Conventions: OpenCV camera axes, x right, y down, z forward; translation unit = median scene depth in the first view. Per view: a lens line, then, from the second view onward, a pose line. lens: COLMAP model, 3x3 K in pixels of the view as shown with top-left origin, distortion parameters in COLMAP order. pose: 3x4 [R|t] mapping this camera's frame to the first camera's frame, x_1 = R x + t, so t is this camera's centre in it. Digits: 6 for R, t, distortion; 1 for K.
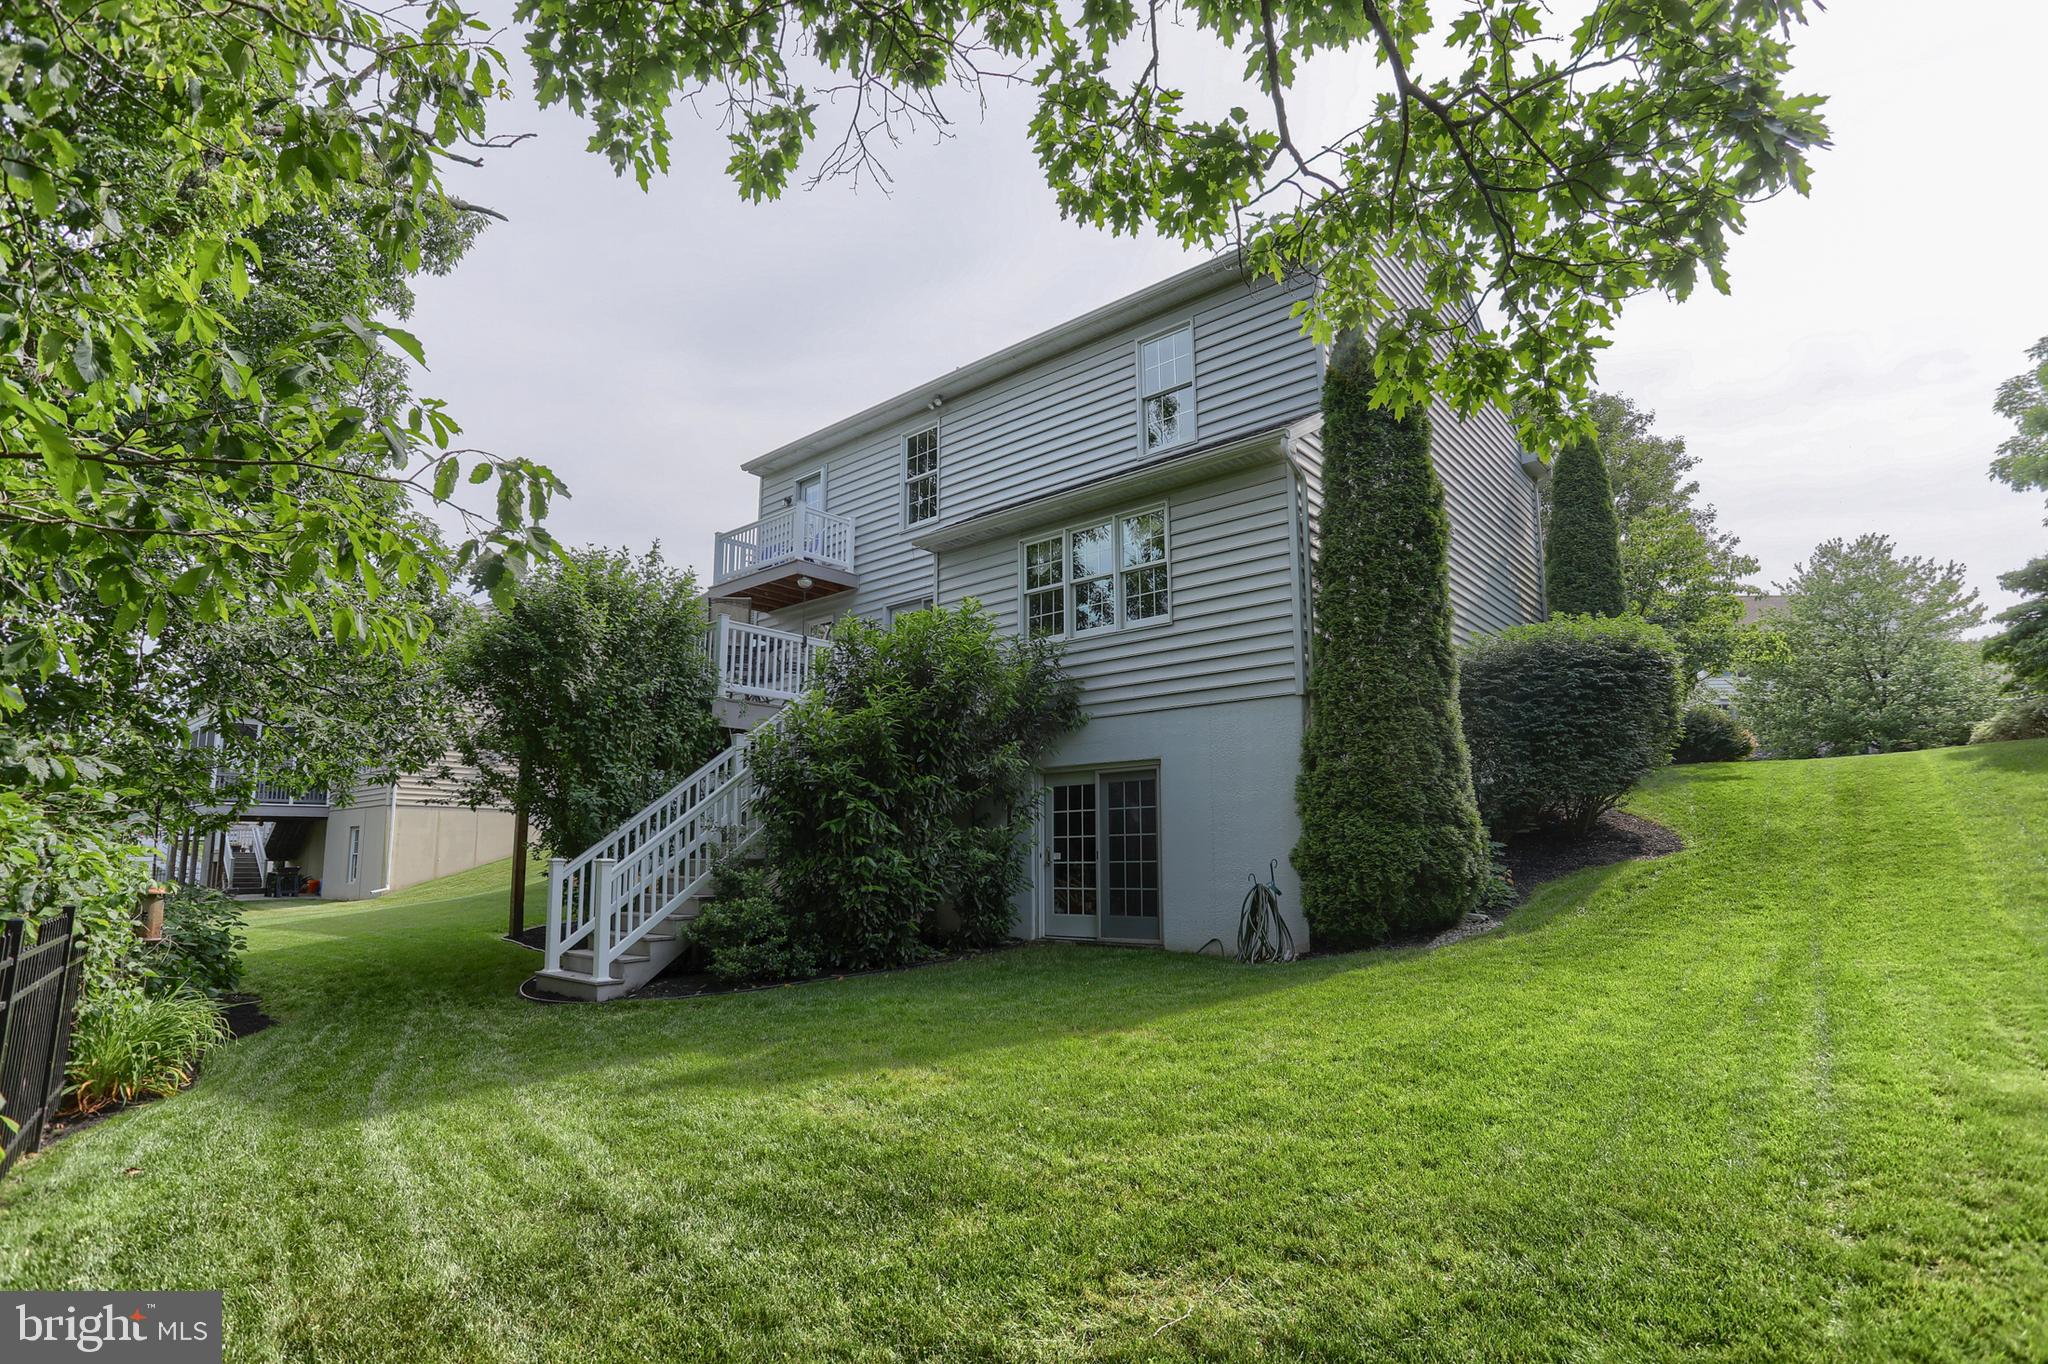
lens RADIAL K [[988.1, 0, 1004.4], [0, 988.1, 677.4], [0, 0, 1]] dist [-0.048385, 0.017561]
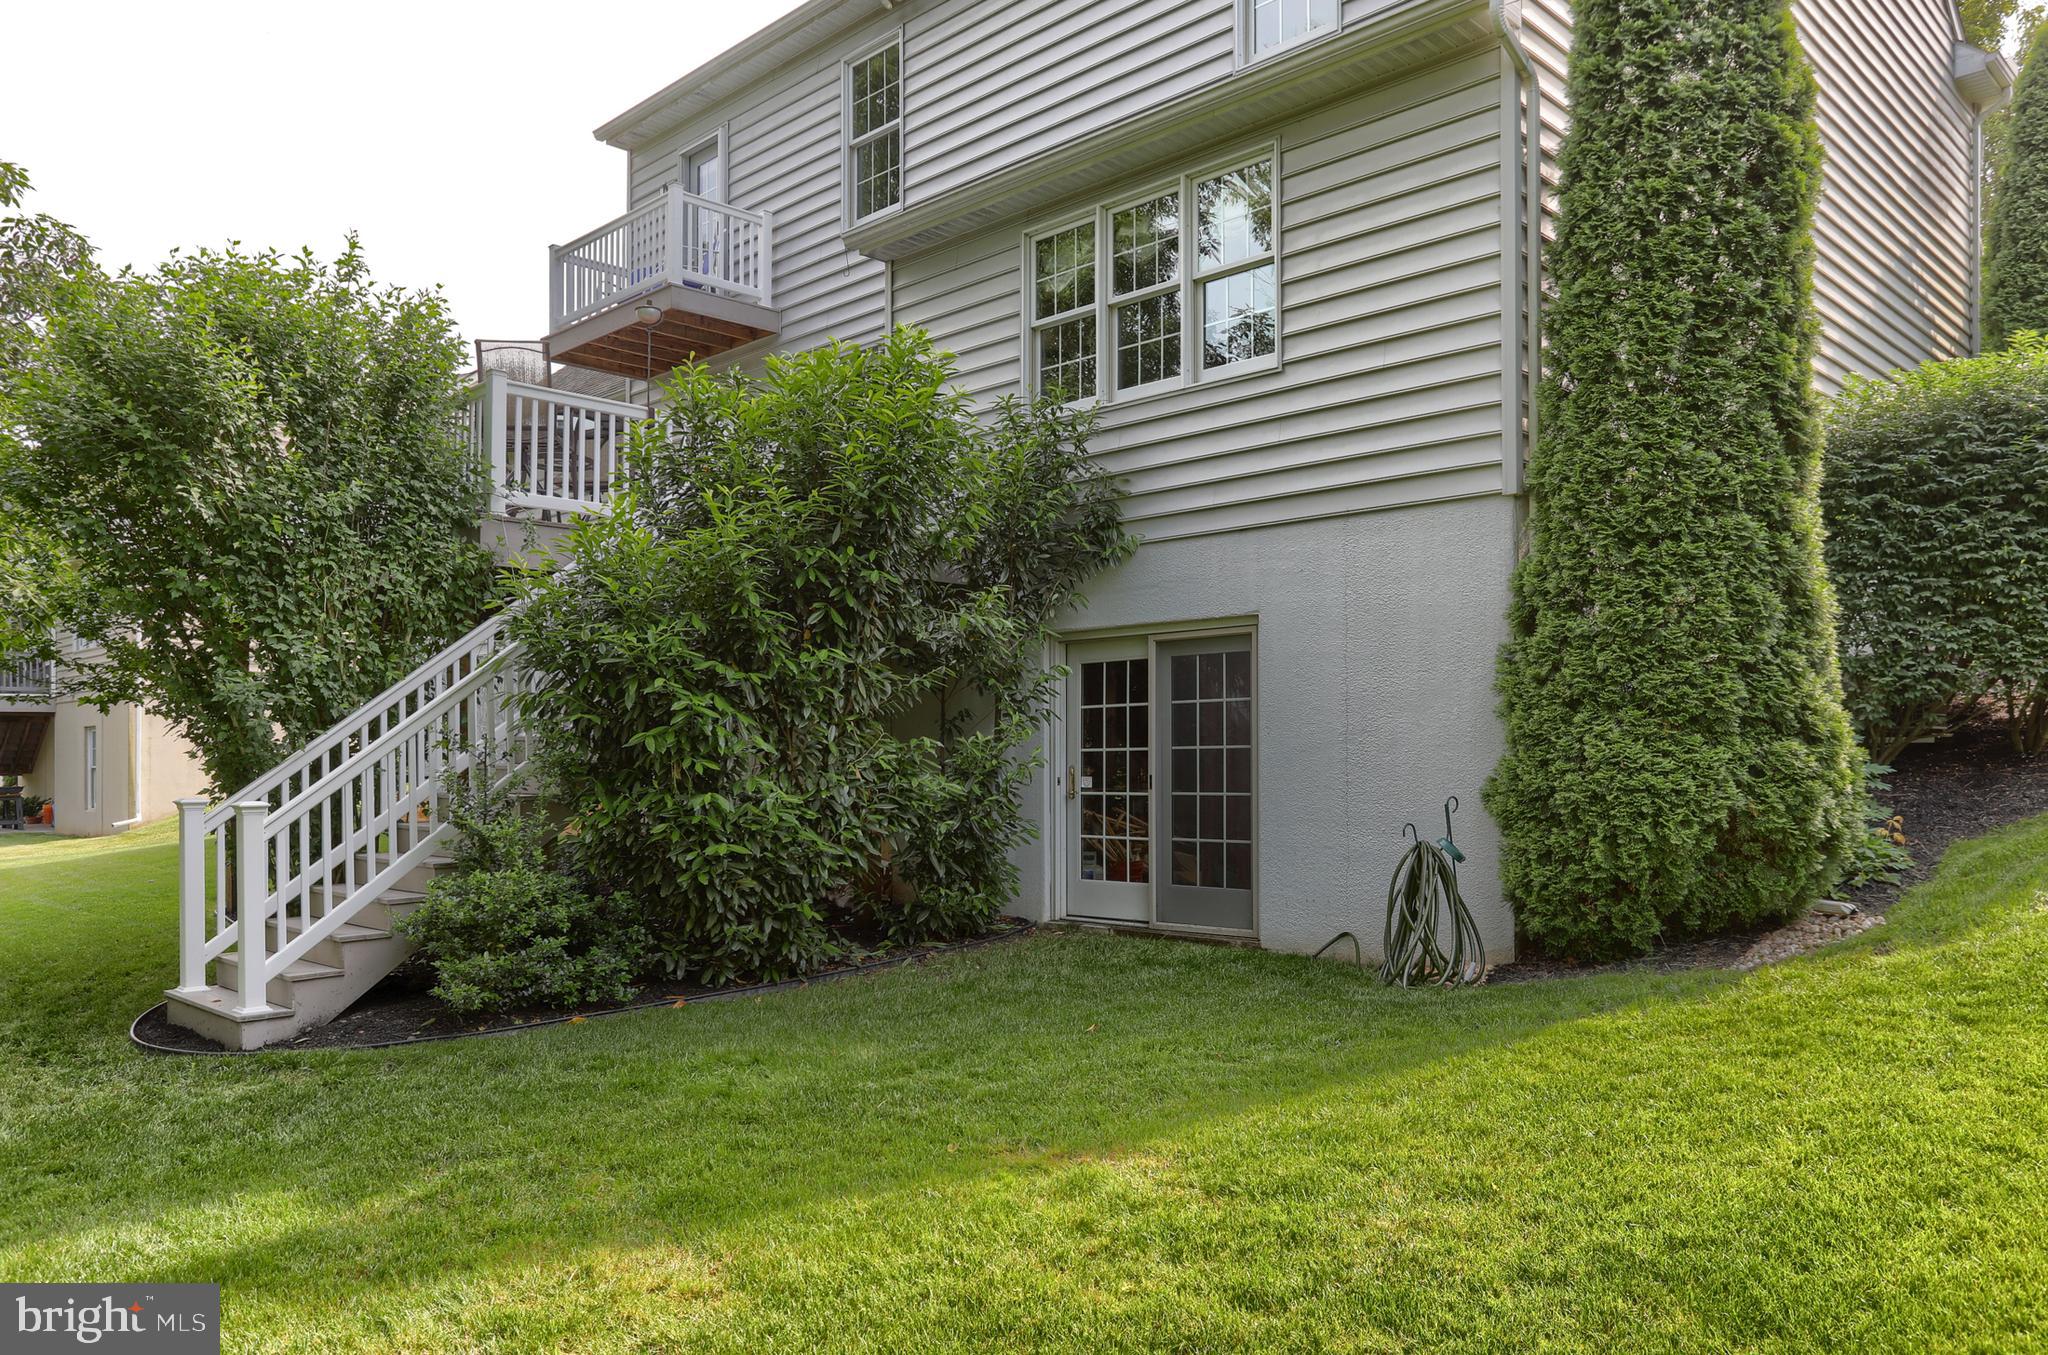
lens RADIAL K [[1420.0, 0, 1037.9], [0, 1420.0, 685.8], [0, 0, 1]] dist [-0.006983, 0.012772]
pose [[0.998605, -0.006119, -0.052448, 0.079270], [0.013022, 0.991124, 0.132300, 0.014697], [0.051173, -0.132798, 0.989821, 0.197162]]
